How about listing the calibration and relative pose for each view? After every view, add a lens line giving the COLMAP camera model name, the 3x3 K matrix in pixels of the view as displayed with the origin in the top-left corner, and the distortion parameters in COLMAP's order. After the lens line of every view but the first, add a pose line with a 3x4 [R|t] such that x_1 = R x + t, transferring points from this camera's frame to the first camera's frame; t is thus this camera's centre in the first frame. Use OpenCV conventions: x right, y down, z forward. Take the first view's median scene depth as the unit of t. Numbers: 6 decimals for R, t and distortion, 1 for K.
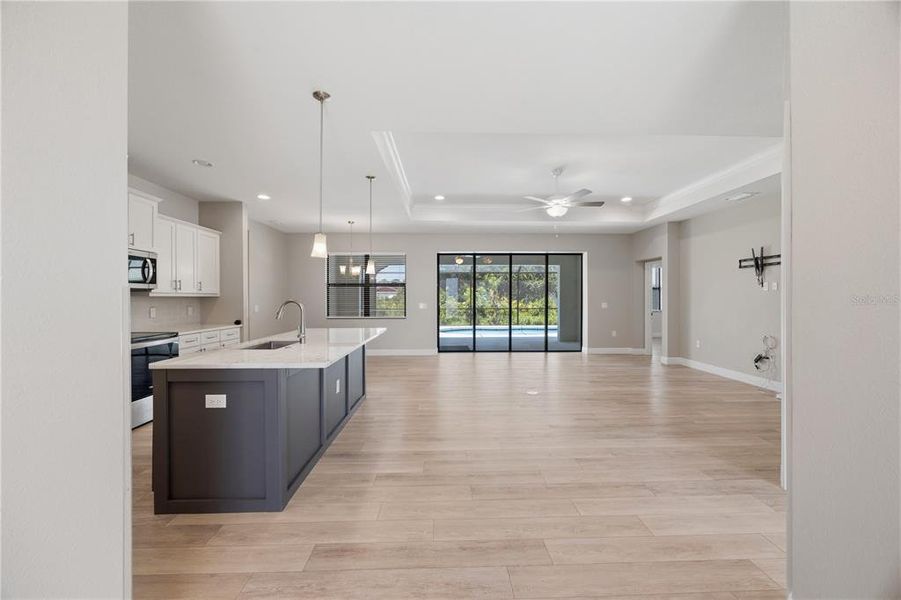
lens RADIAL K [[346.9, 0, 451.5], [0, 346.9, 296.6], [0, 0, 1]] dist [0.000812, 0.000327]
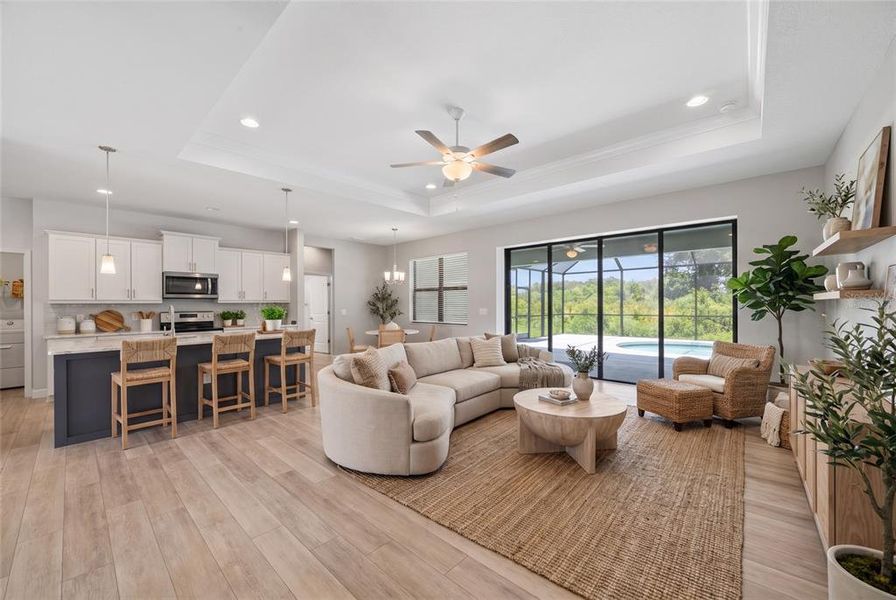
lens RADIAL K [[356.1, 0, 452.2], [0, 356.1, 303.8], [0, 0, 1]] dist [-0.003033, -0.000328]
pose [[0.716262, -0.005452, -0.697810, 0.753732], [0.010223, 0.999944, 0.002681, 0.007465], [0.697756, -0.009054, 0.716278, 0.479148]]
